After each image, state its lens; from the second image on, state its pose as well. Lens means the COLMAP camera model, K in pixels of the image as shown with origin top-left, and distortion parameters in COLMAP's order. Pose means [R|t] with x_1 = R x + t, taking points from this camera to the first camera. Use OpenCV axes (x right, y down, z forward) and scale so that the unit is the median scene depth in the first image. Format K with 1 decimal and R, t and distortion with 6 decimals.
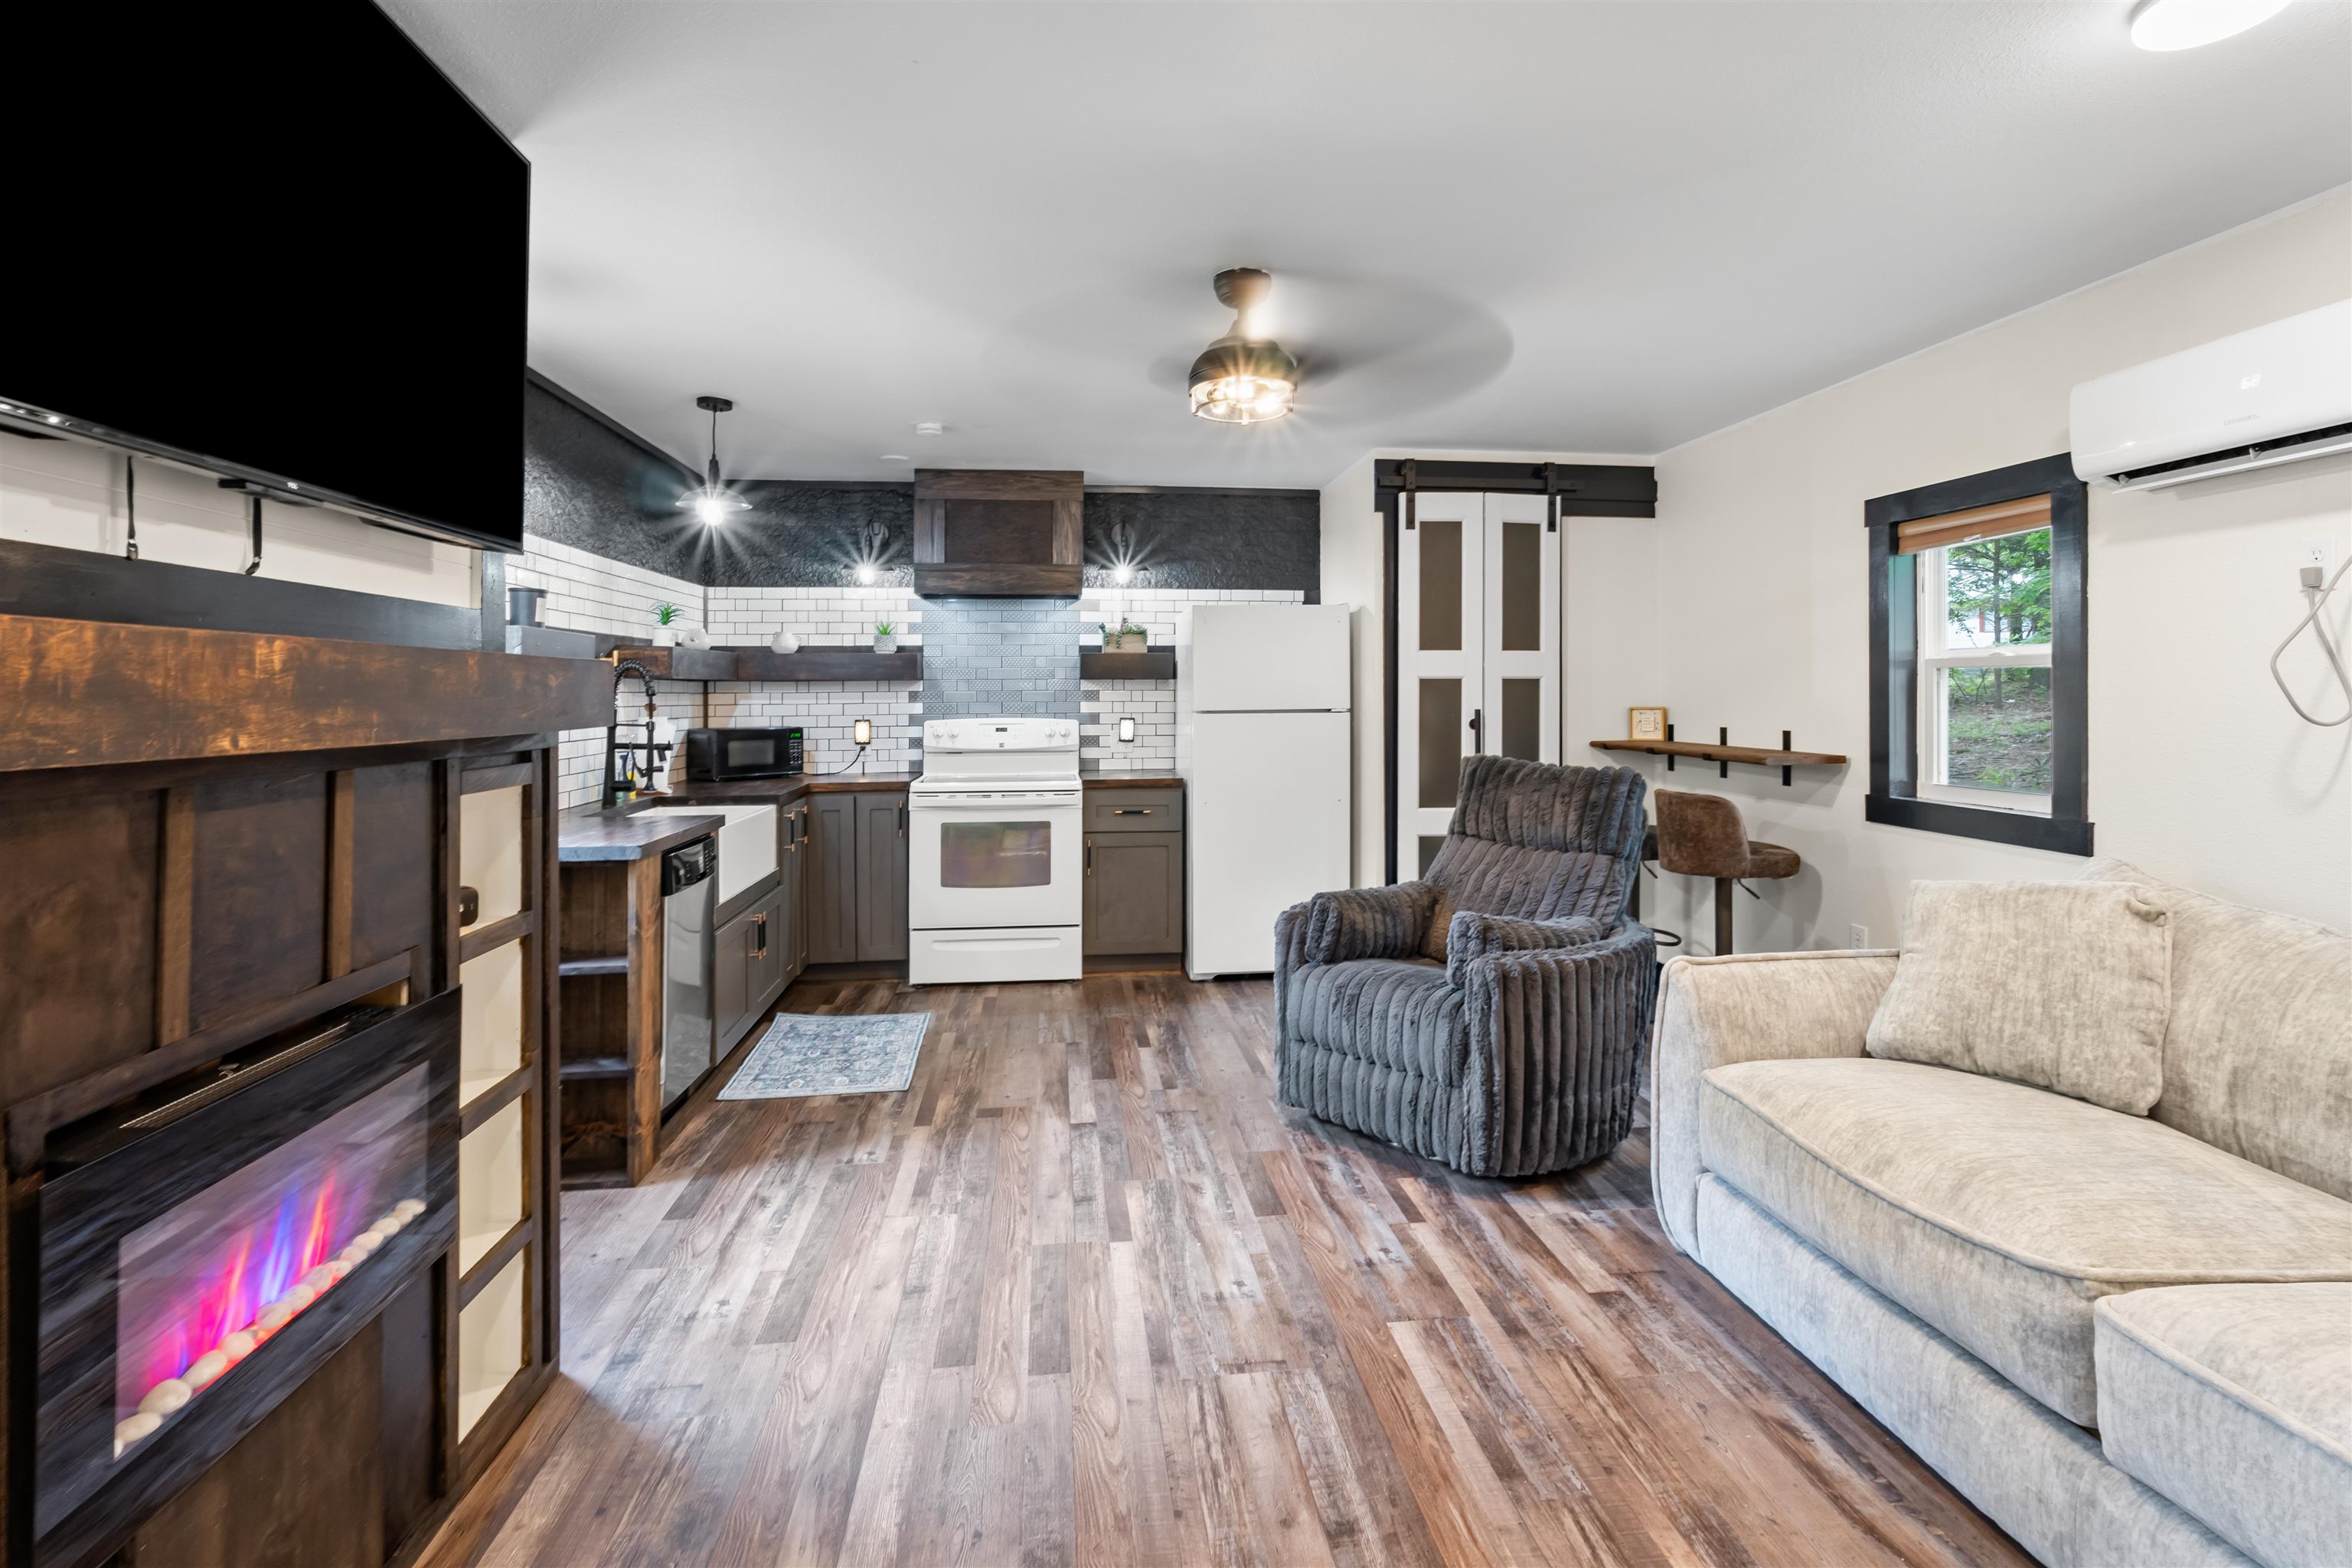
lens RADIAL K [[1121.3, 0, 1178.5], [0, 1121.3, 696.1], [0, 0, 1]] dist [-0.002851, -0.000262]
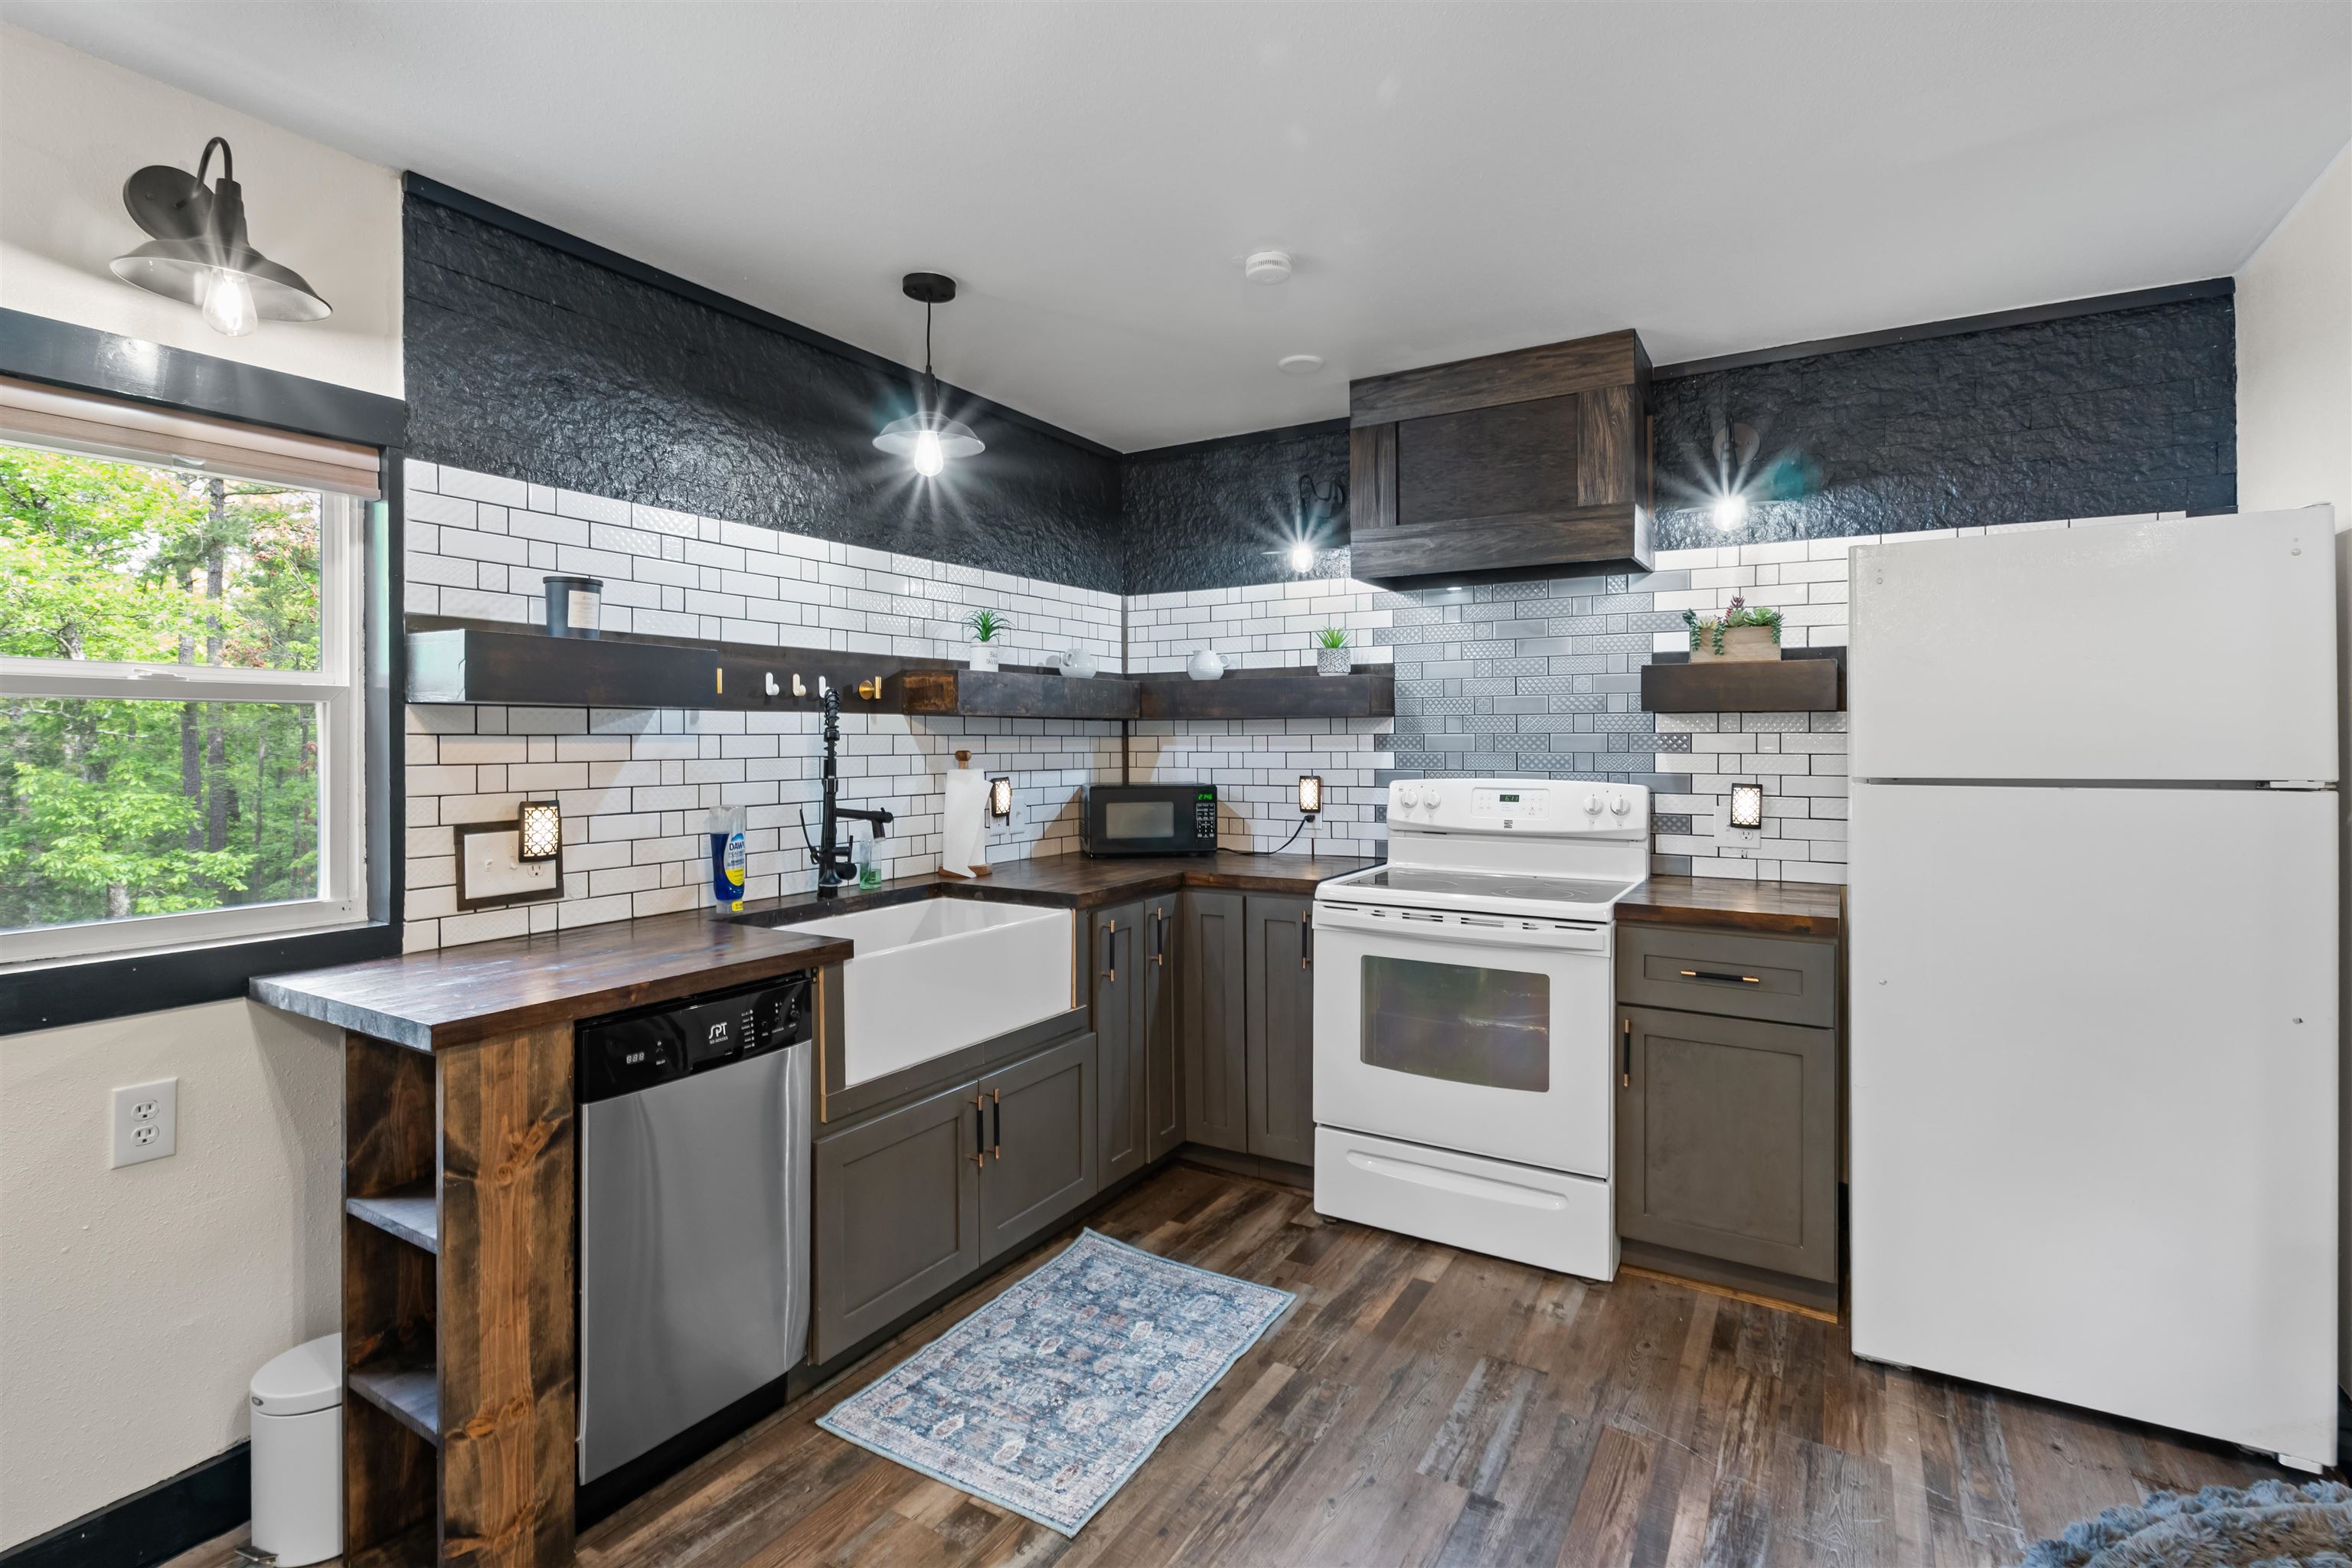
lens RADIAL K [[1104.4, 0, 1183.4], [0, 1104.4, 726.9], [0, 0, 1]] dist [-0.004664, -0.000122]
pose [[0.793659, -0.001801, -0.608361, 0.063583], [-0.003377, 0.999967, -0.007365, -0.003285], [0.608354, 0.007900, 0.793626, 0.427606]]
